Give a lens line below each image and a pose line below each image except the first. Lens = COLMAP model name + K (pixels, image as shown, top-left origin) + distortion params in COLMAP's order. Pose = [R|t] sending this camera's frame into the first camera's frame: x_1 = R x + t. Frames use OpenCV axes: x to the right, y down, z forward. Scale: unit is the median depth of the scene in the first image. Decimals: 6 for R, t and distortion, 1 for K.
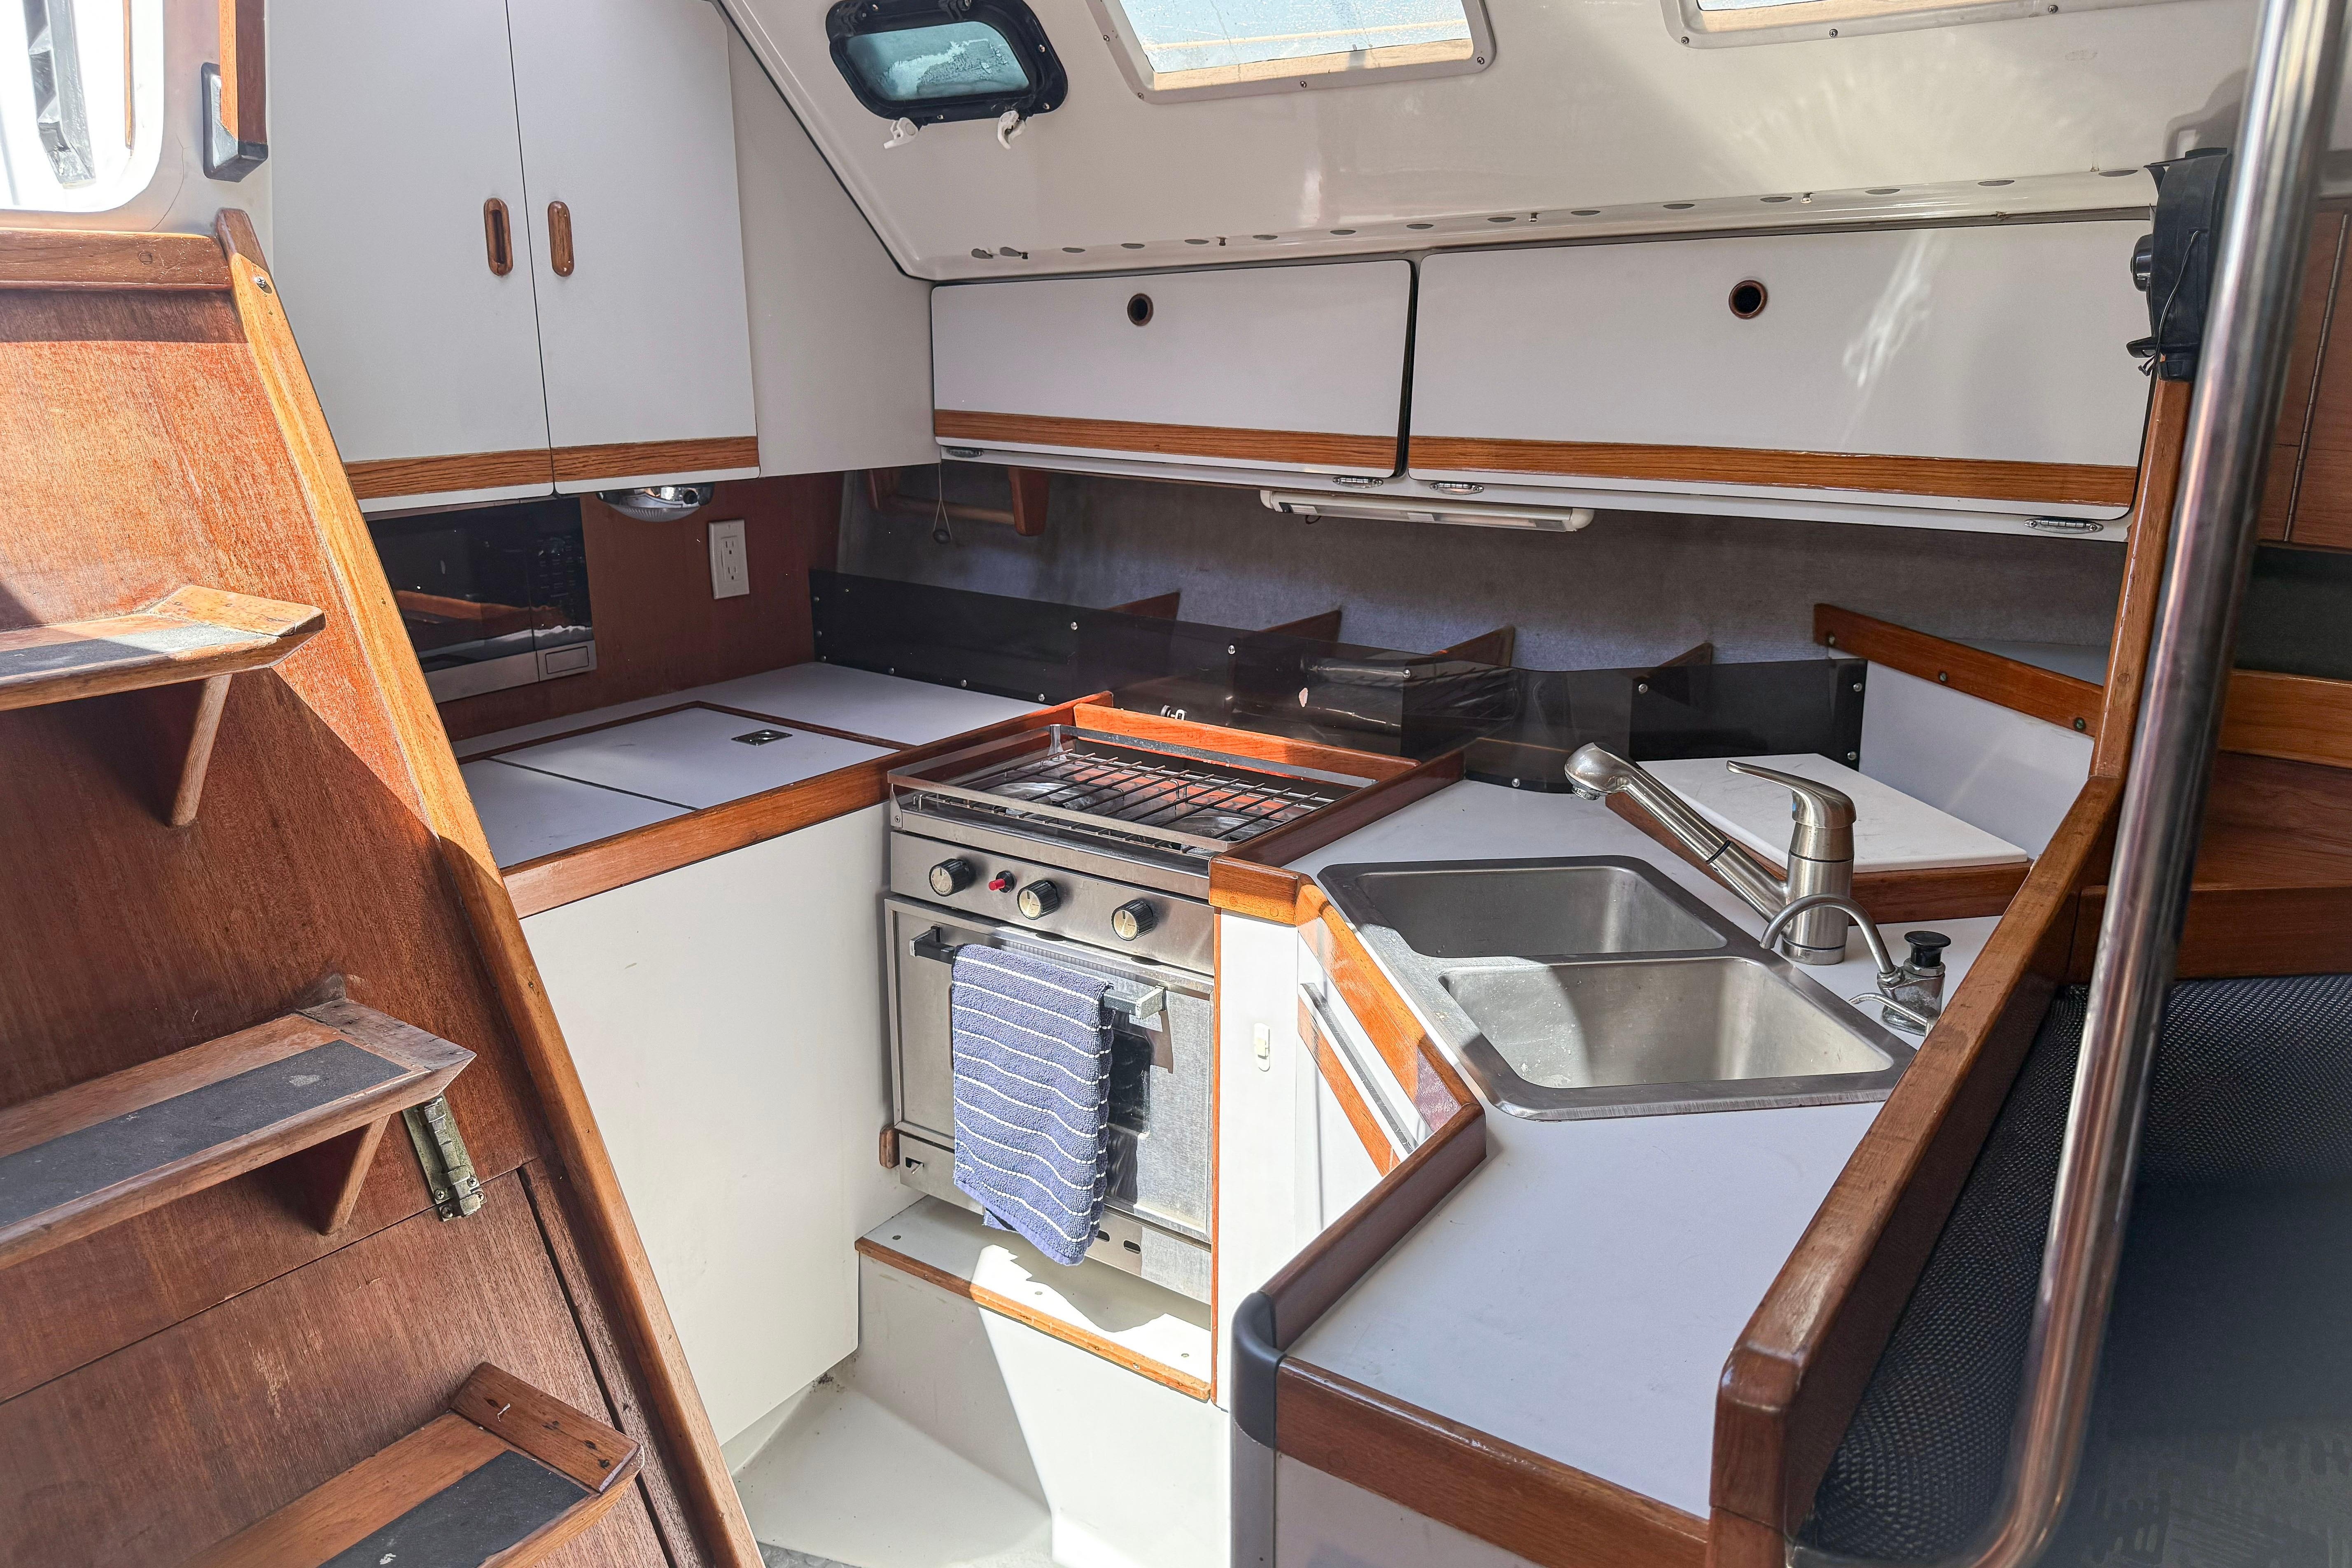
lens RADIAL K [[1638.6, 0, 1176.1], [0, 1638.6, 808.2], [0, 0, 1]] dist [0.045535, -0.089332]
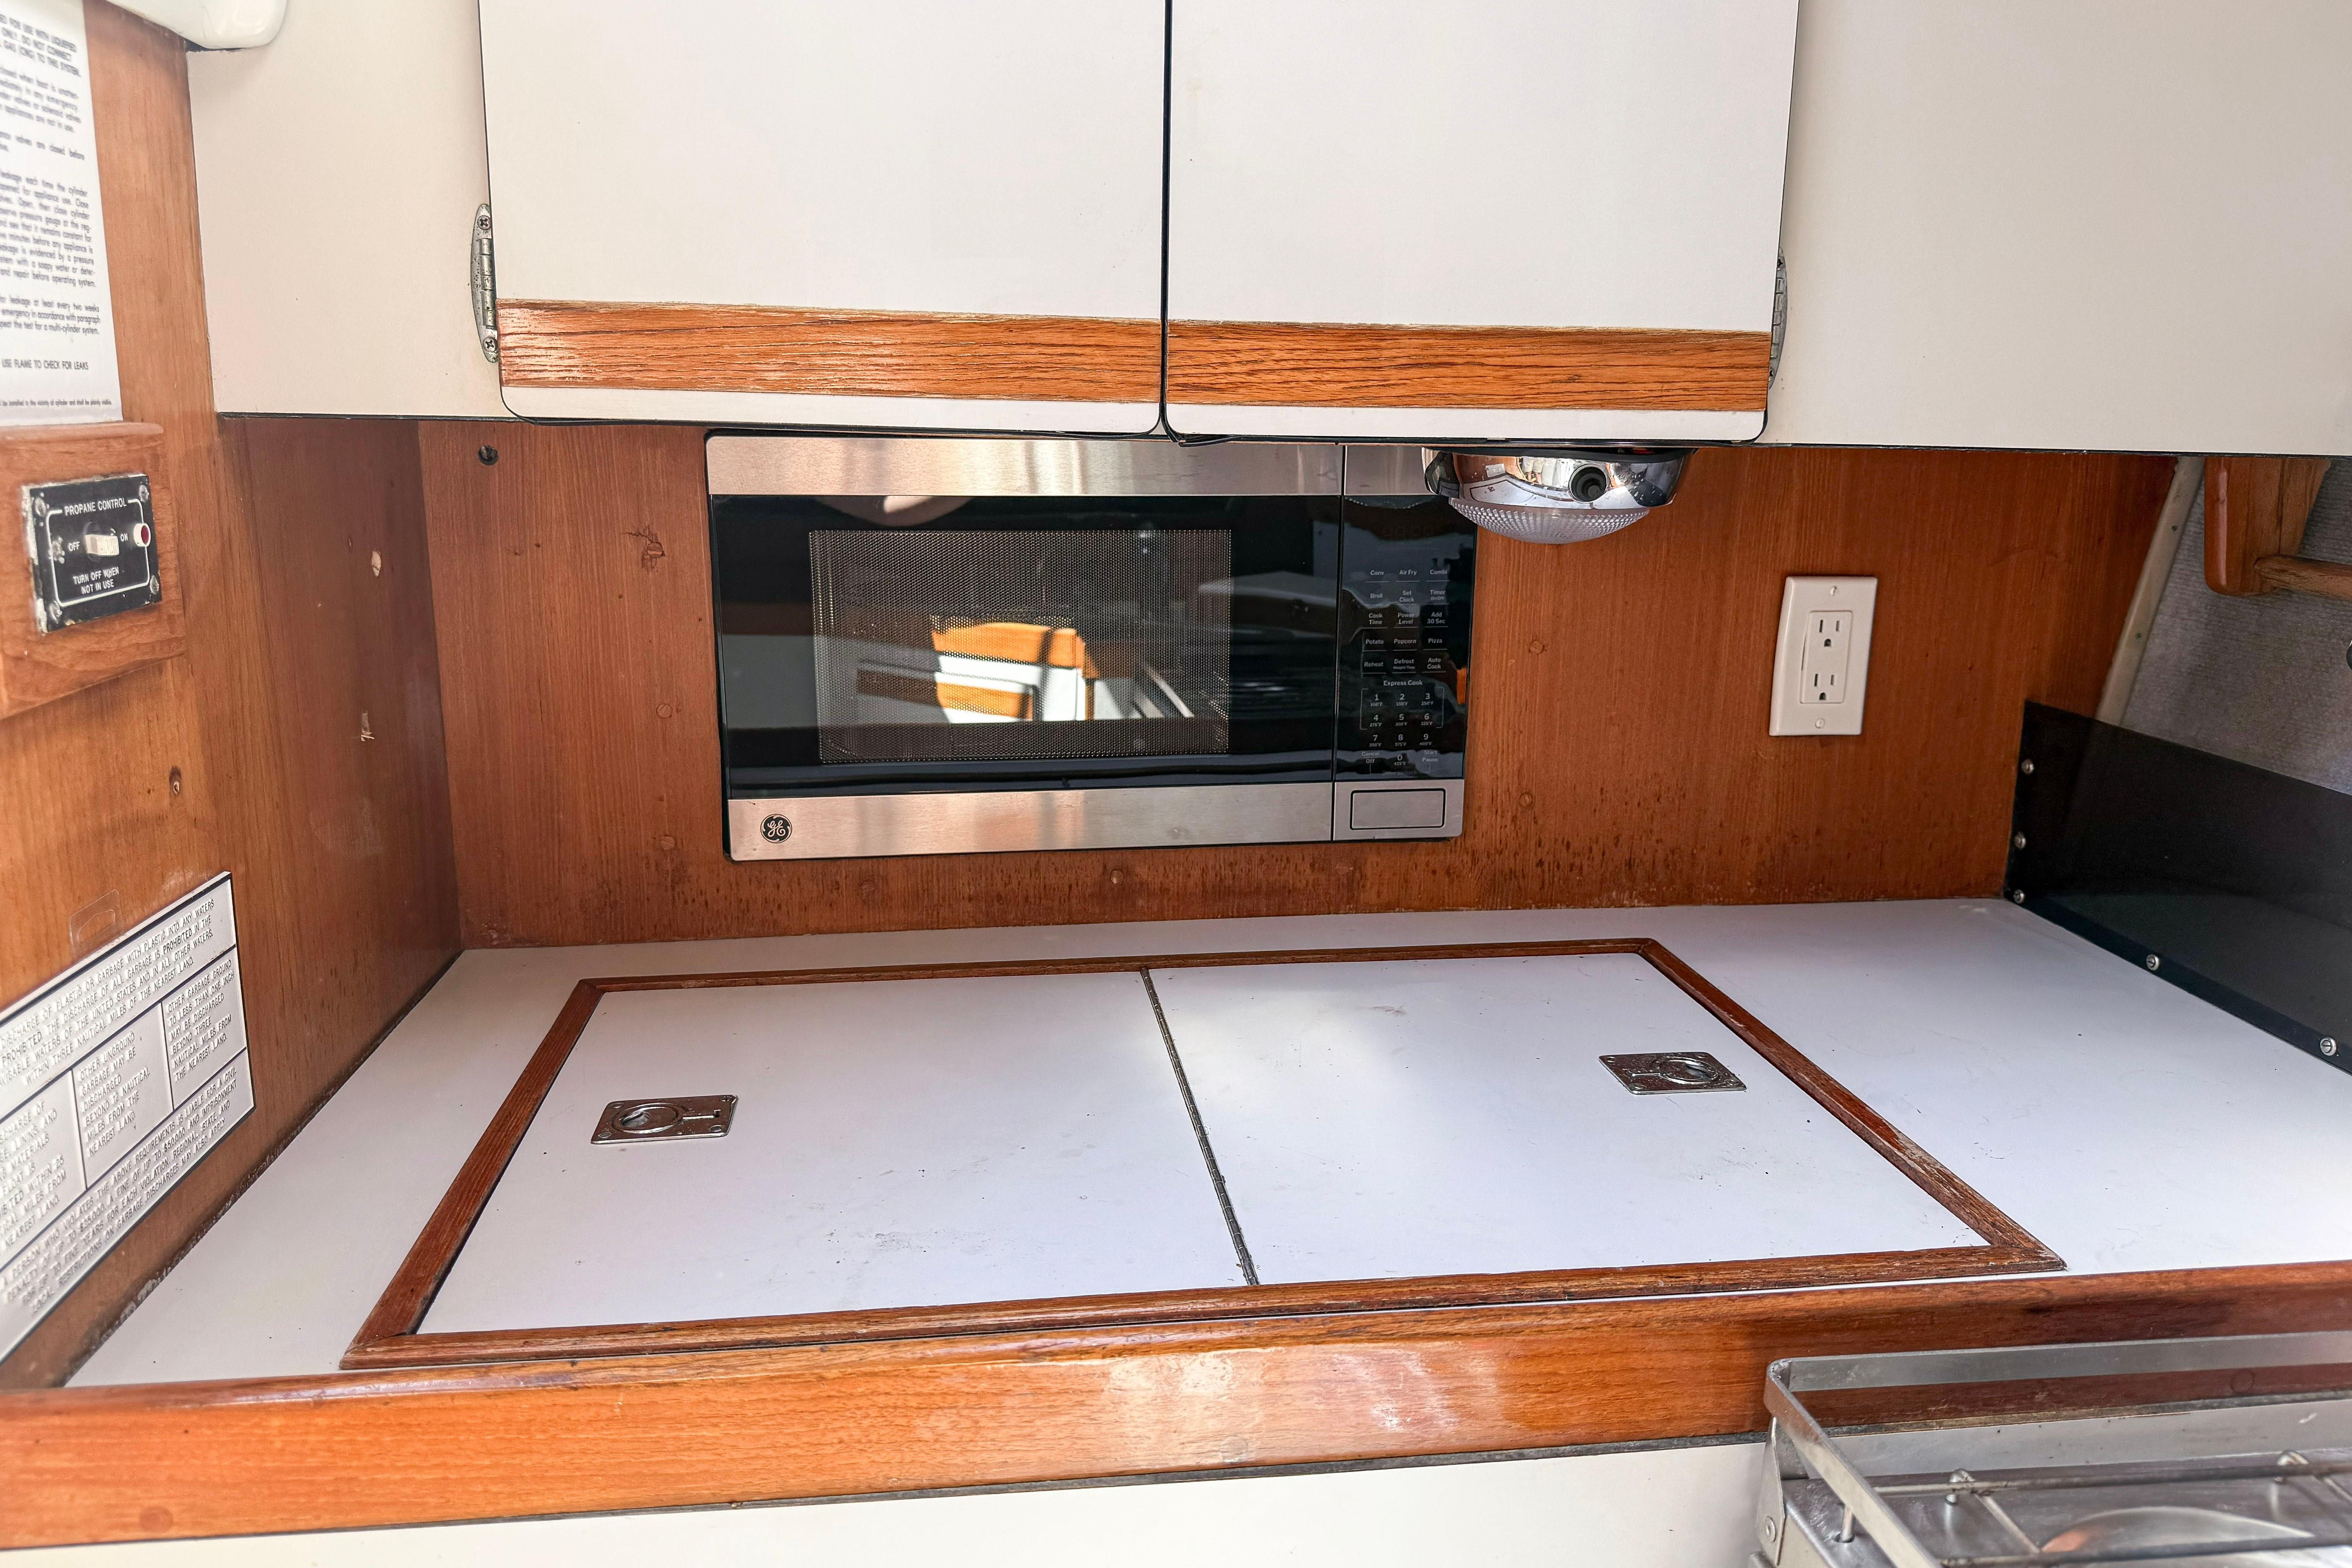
lens RADIAL K [[1638.5, 0, 1176.1], [0, 1638.5, 808.2], [0, 0, 1]] dist [0.045535, -0.089332]
pose [[0.647470, 0.168587, -0.743210, -0.037608], [-0.220084, 0.975037, 0.029441, -0.096765], [0.729621, 0.144506, 0.668410, 0.652822]]
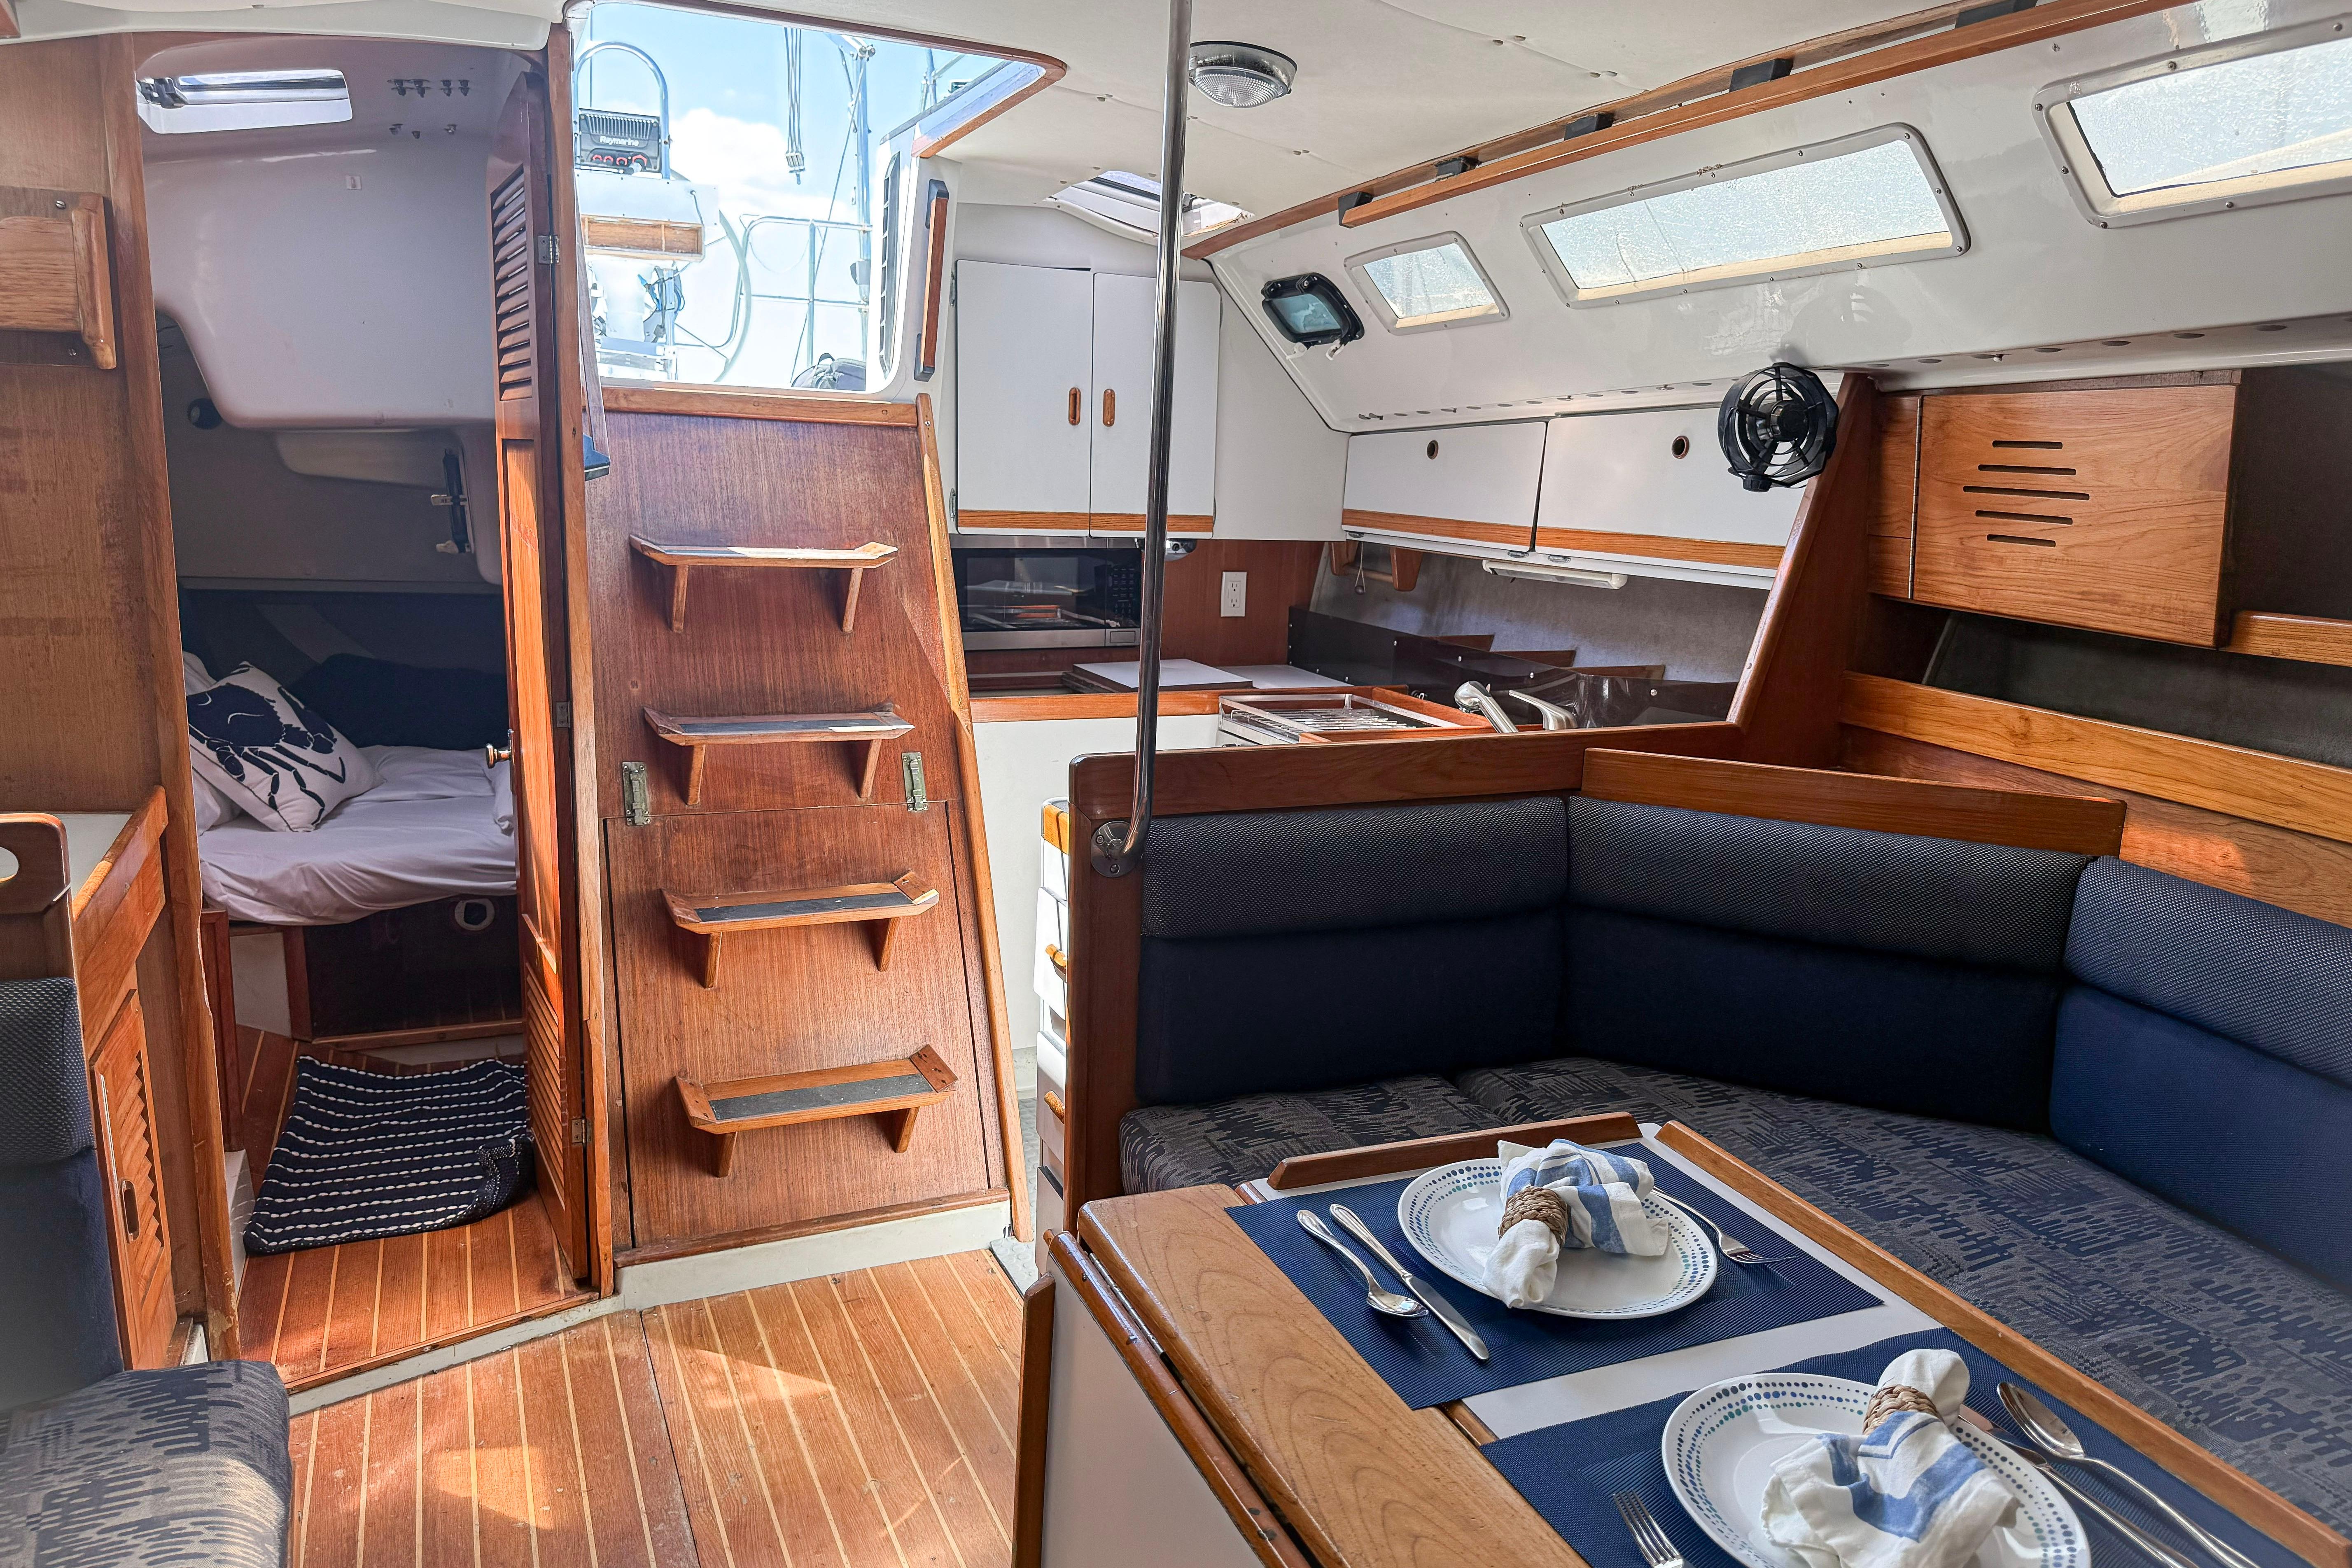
lens RADIAL K [[1638.6, 0, 1176.1], [0, 1638.6, 808.2], [0, 0, 1]] dist [0.045535, -0.089332]
pose [[0.844755, 0.131248, -0.518809, 0.678993], [-0.176707, 0.983494, -0.038922, 0.164440], [0.505137, 0.124556, 0.854004, -0.506979]]
